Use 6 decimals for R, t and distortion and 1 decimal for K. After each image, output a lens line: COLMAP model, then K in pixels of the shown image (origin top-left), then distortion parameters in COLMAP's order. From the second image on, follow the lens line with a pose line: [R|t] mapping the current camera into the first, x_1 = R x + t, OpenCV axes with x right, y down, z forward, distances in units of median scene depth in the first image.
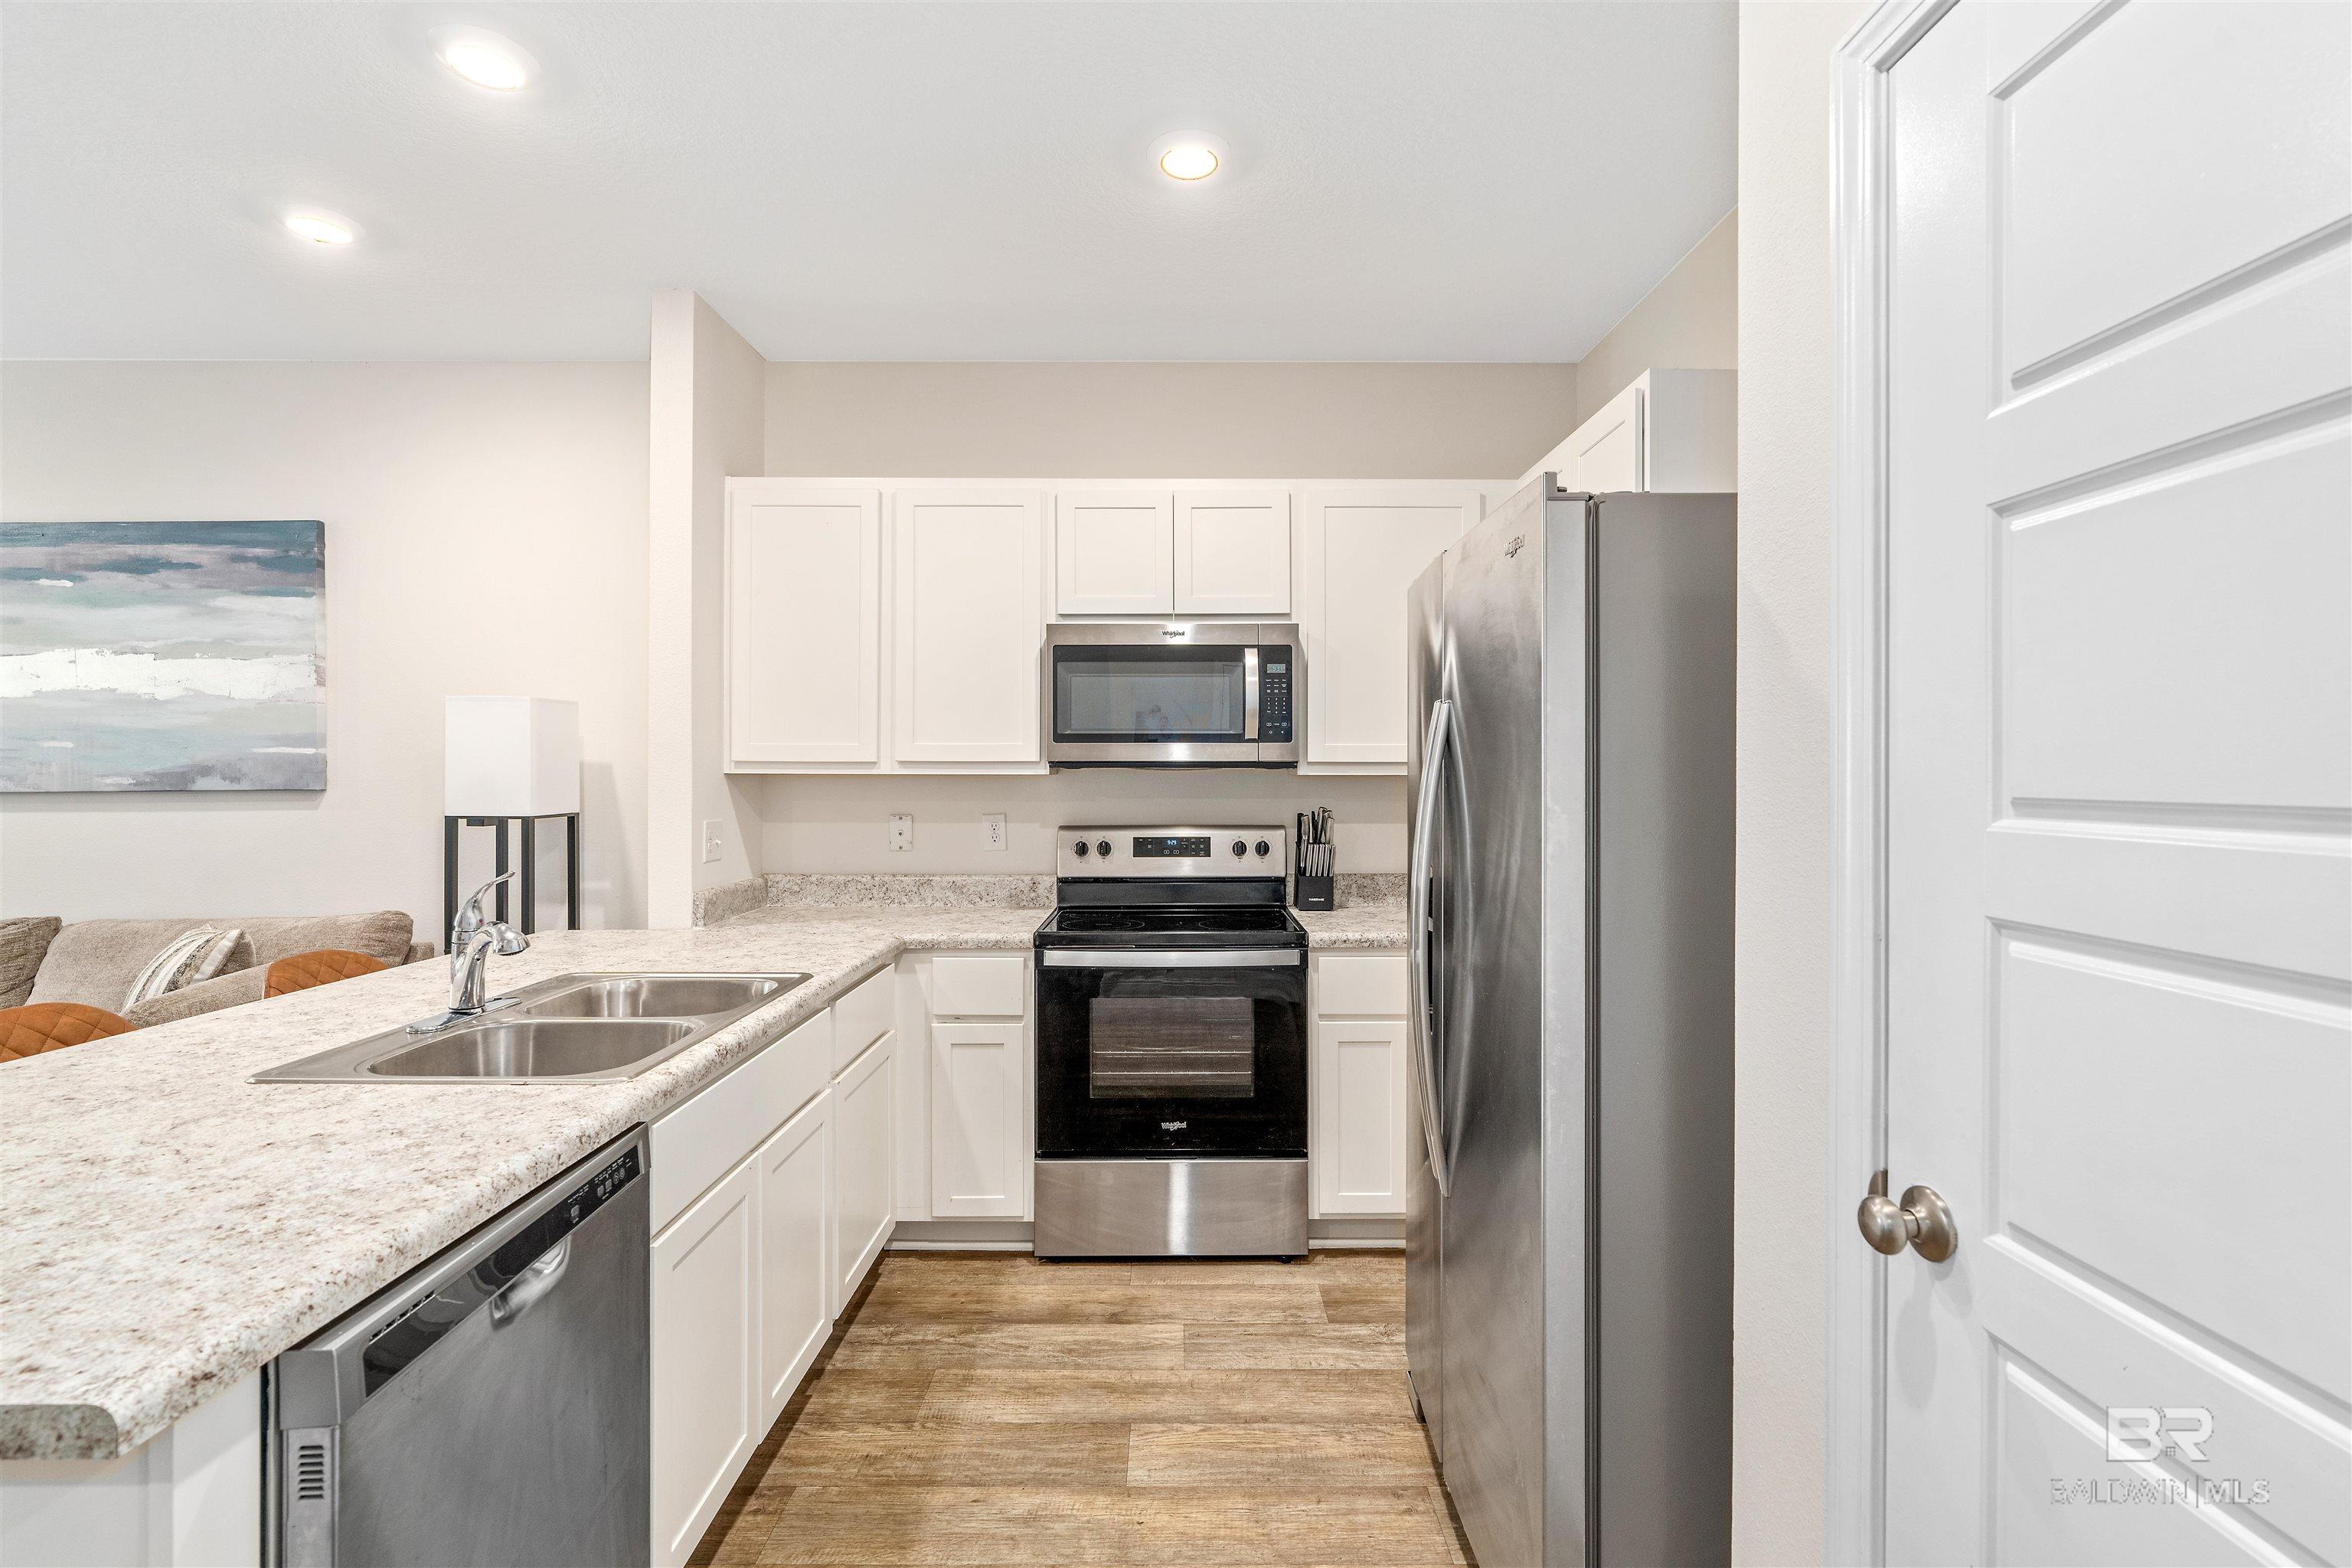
lens RADIAL K [[1057.1, 0, 1178.1], [0, 1057.1, 776.8], [0, 0, 1]] dist [-0.004545, 0.000888]
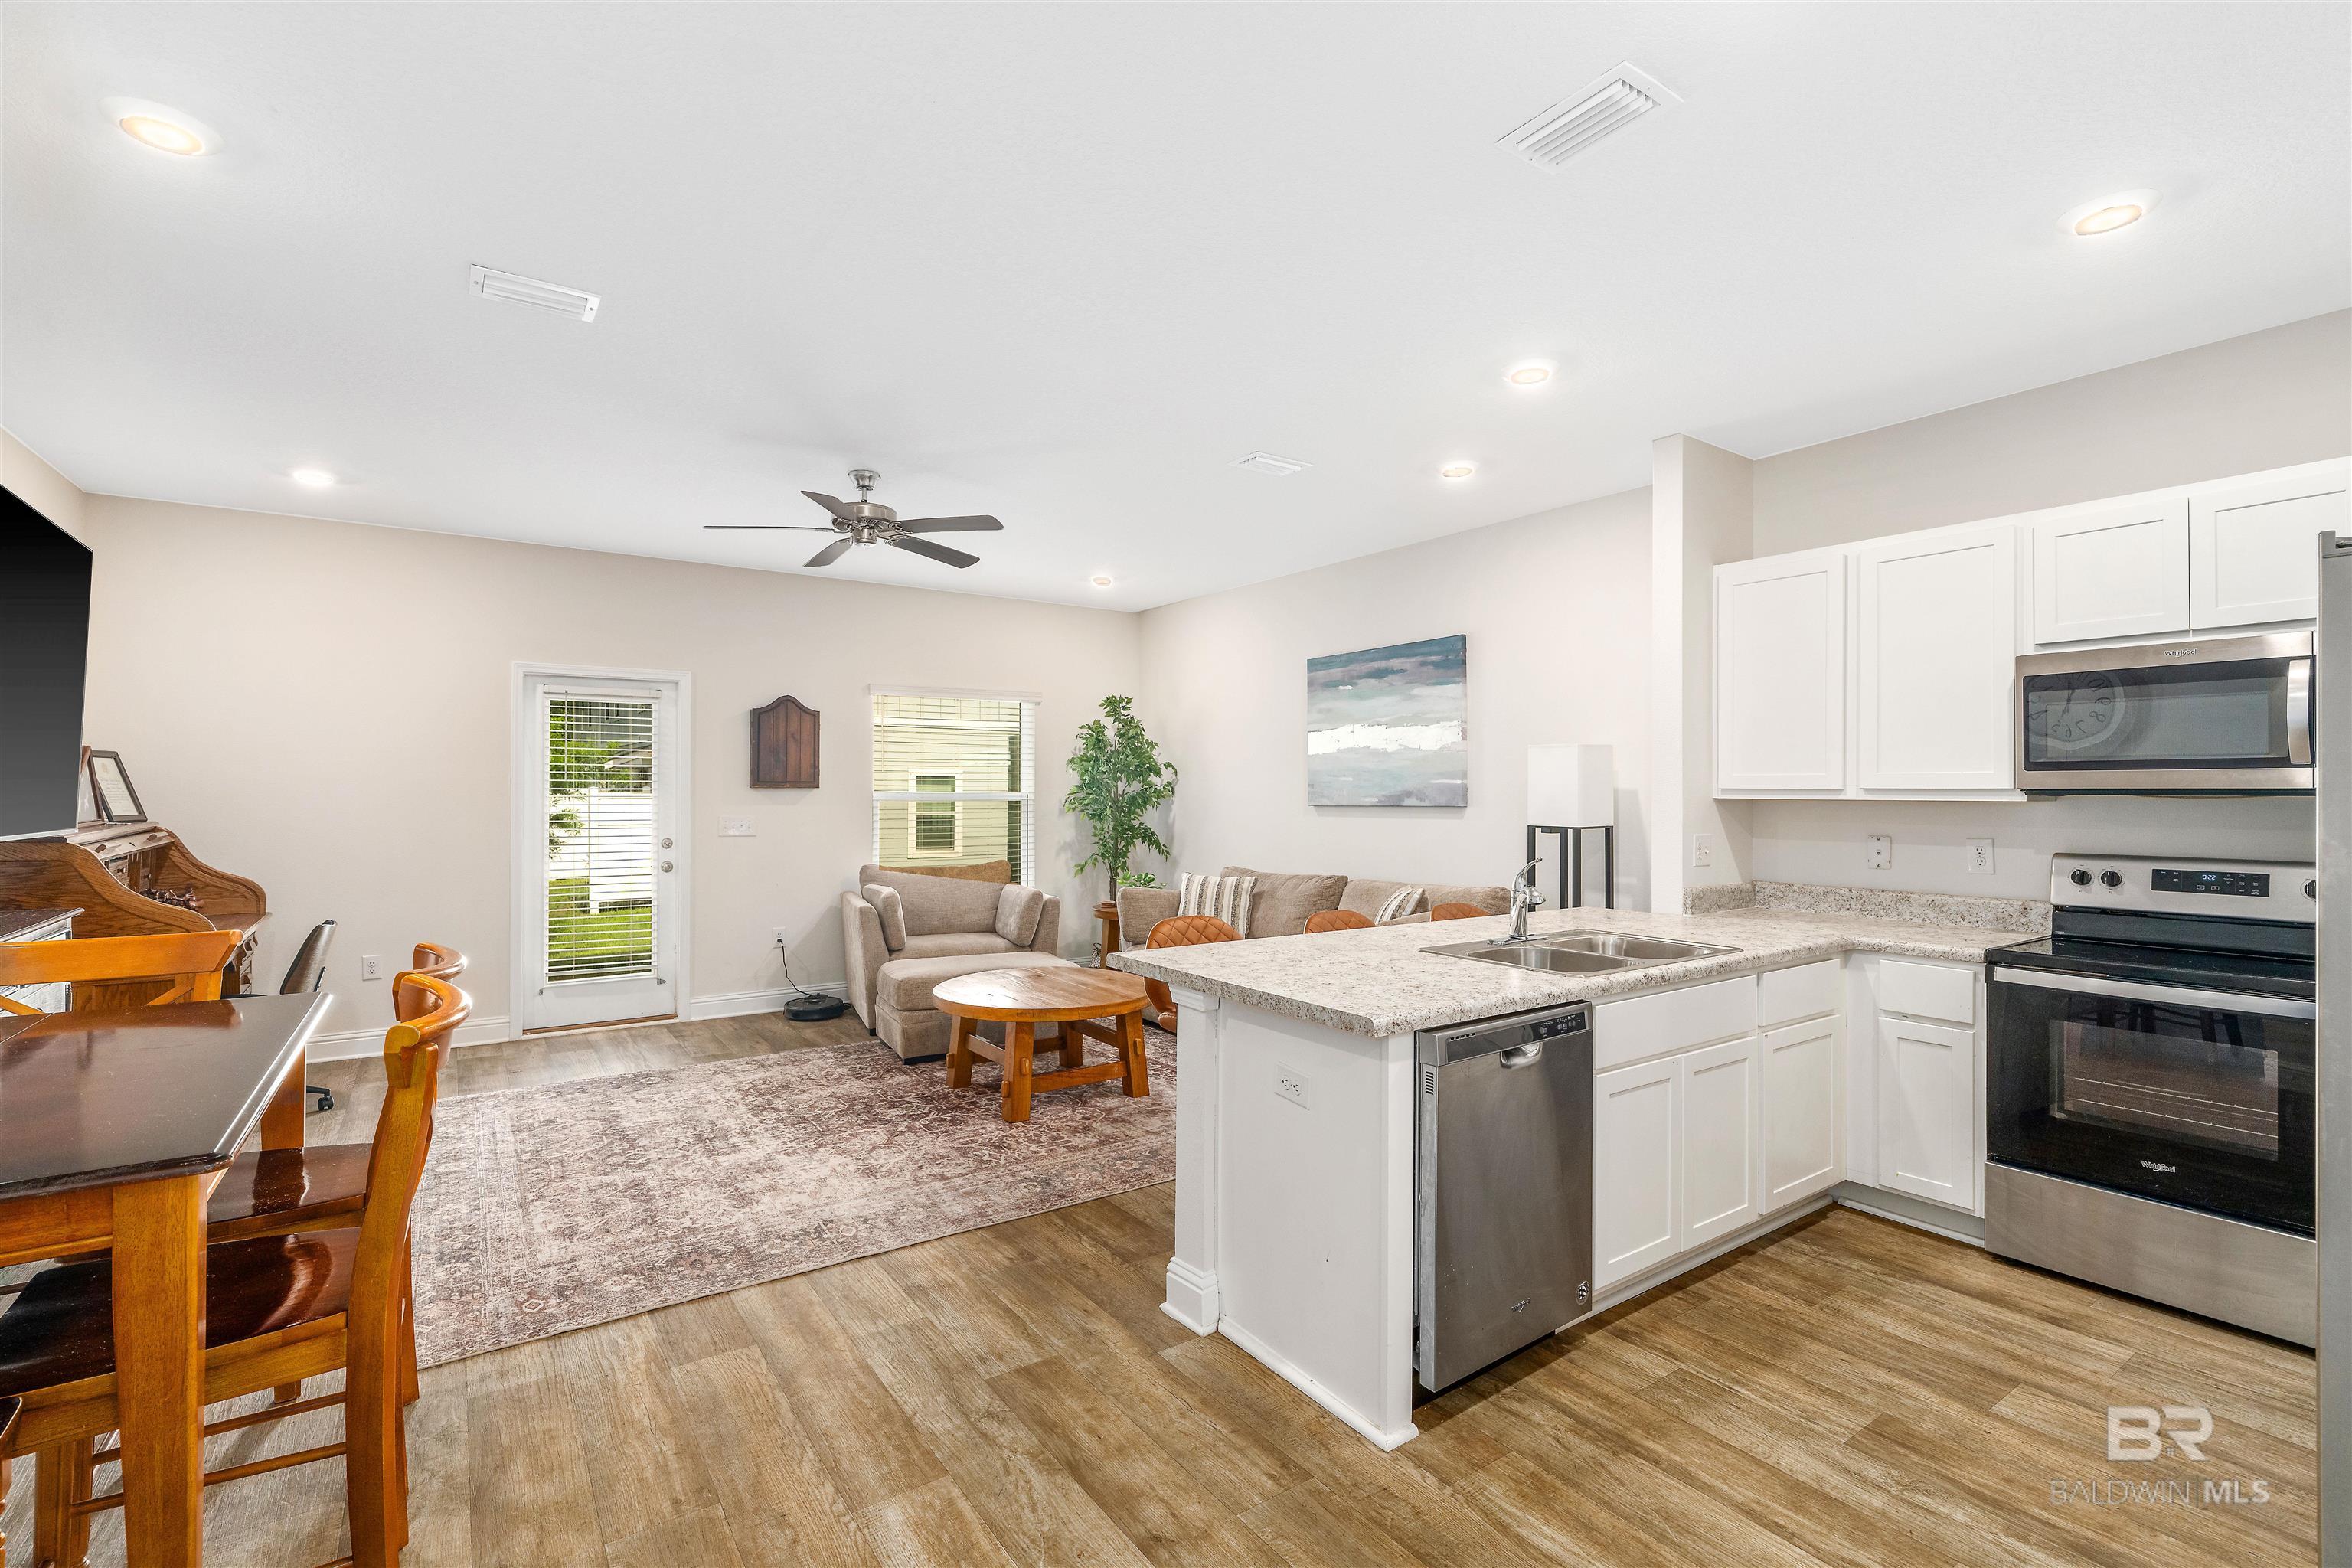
lens RADIAL K [[1057.1, 0, 1178.1], [0, 1057.1, 776.8], [0, 0, 1]] dist [-0.004545, 0.000888]
pose [[0.568166, -0.009468, -0.822860, 0.275526], [-0.003967, 0.999891, -0.014244, -0.008945], [0.822904, 0.011357, 0.568066, -0.280552]]
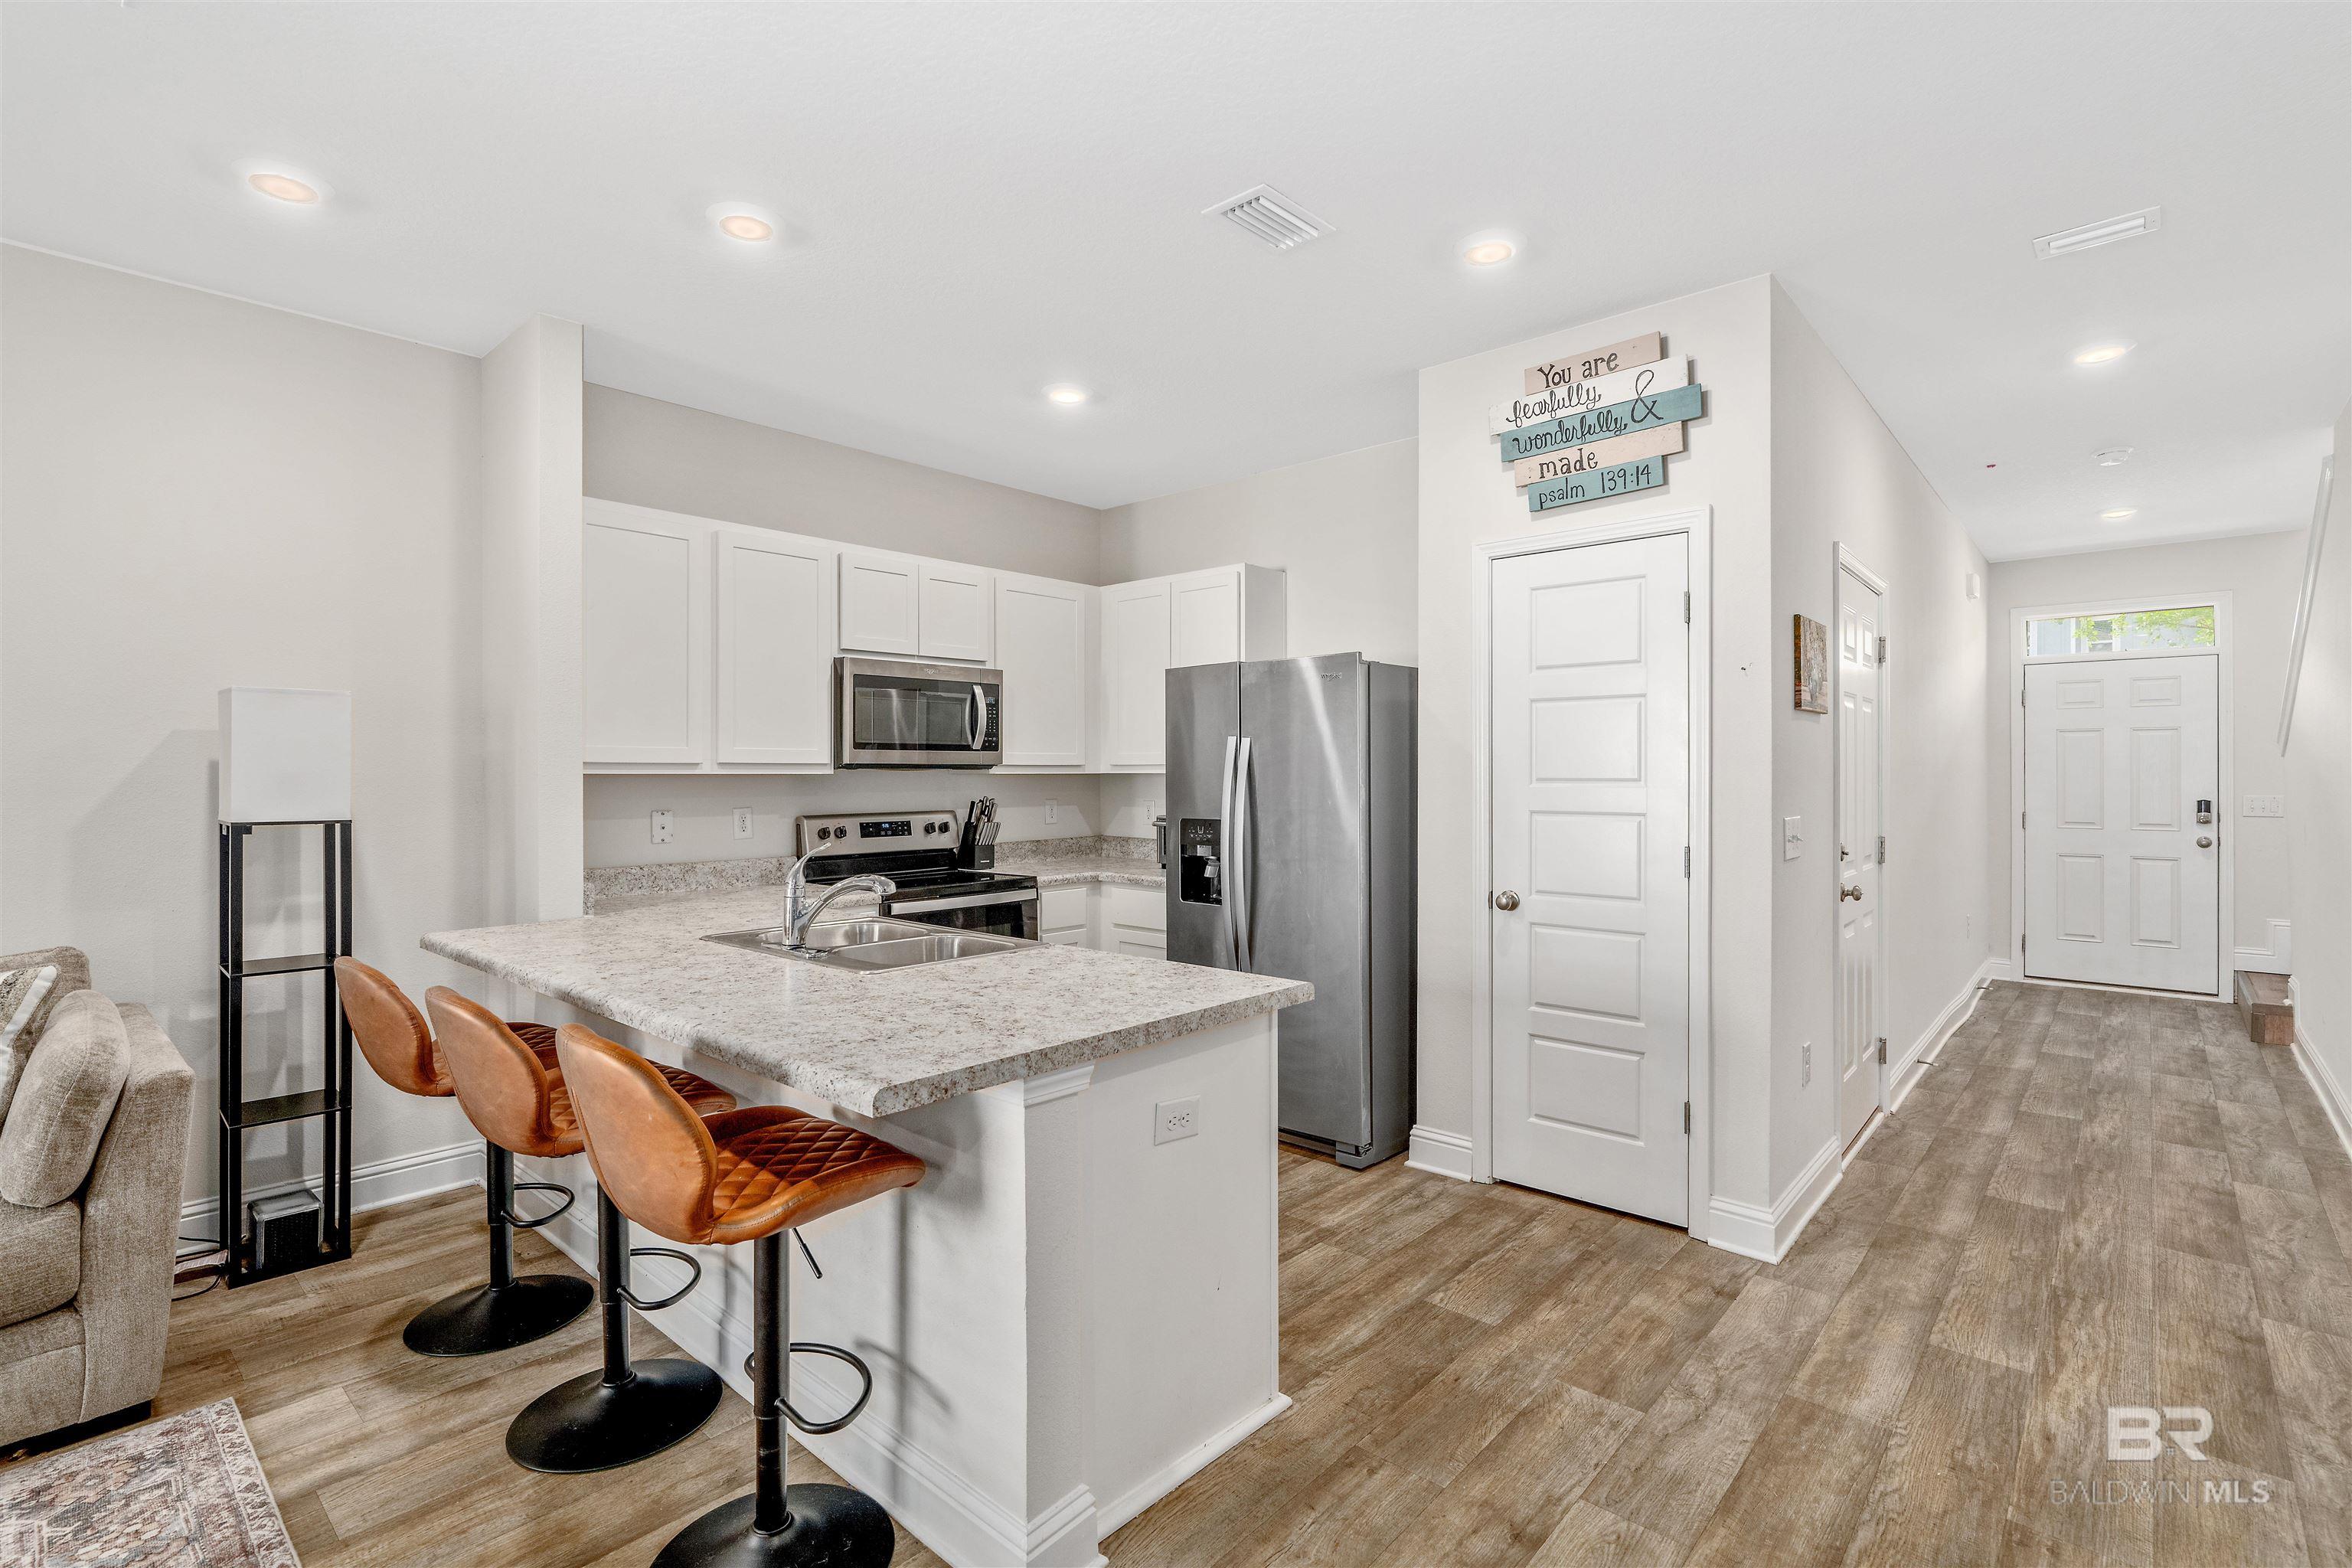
lens RADIAL K [[1085.0, 0, 1182.8], [0, 1085.0, 775.0], [0, 0, 1]] dist [-0.001405, -0.000016]
pose [[0.668464, -0.003019, 0.743739, -0.884682], [0.003625, 0.999993, 0.000801, -0.000424], [-0.743736, 0.002160, 0.668470, -0.198793]]
